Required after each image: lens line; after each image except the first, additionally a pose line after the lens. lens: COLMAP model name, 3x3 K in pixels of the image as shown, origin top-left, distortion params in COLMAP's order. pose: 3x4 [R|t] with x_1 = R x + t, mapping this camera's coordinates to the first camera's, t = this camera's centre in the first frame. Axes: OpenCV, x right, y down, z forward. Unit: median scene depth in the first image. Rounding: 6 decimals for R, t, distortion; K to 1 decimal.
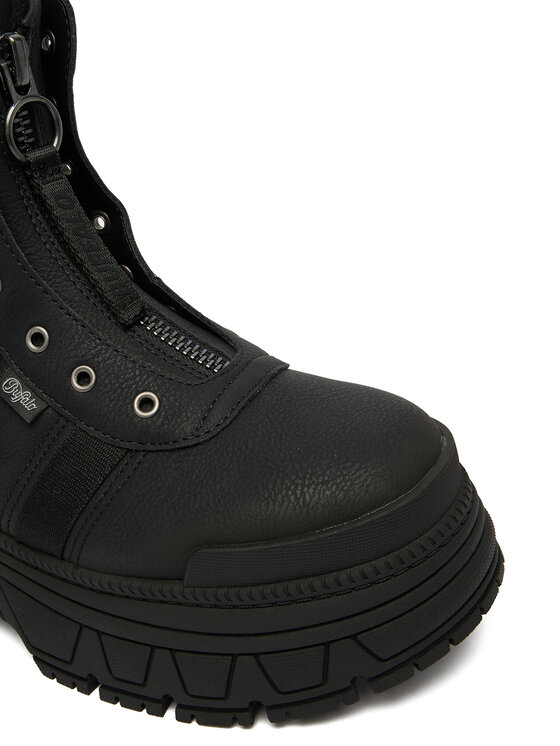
lens RADIAL K [[986.0, 0, 280.0], [0, 986.0, 373.0], [0, 0, 1]] dist [-0.083308, 0.049414]
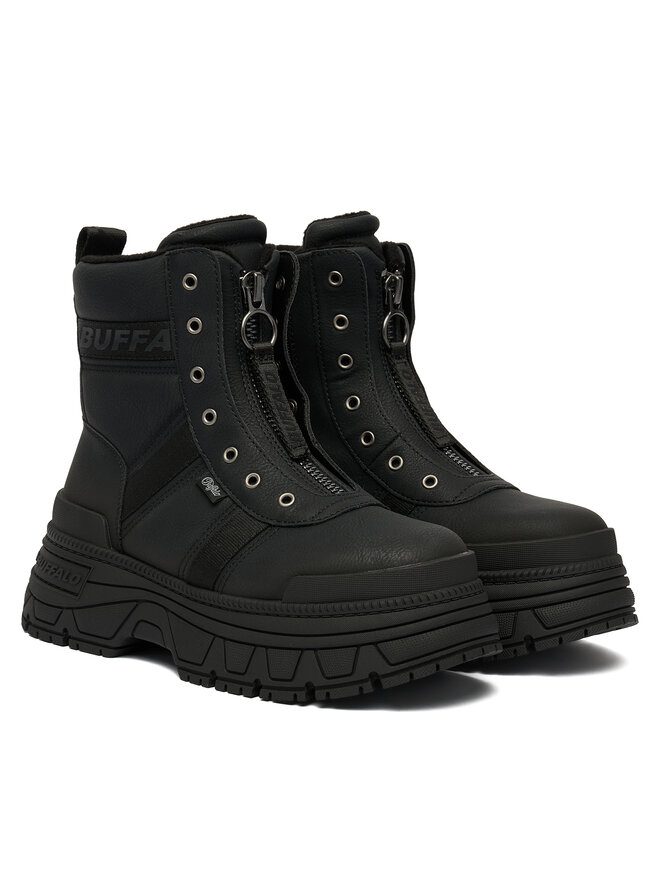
lens RADIAL K [[1975.1, 0, 330.0], [0, 1975.1, 440.0], [0, 0, 1]] dist [-0.018373, -0.041687]
pose [[0.962070, 0.155906, -0.223861, 0.632481], [-0.214691, 0.938989, -0.268714, 0.785477], [0.168309, 0.306583, 0.936845, -2.014546]]
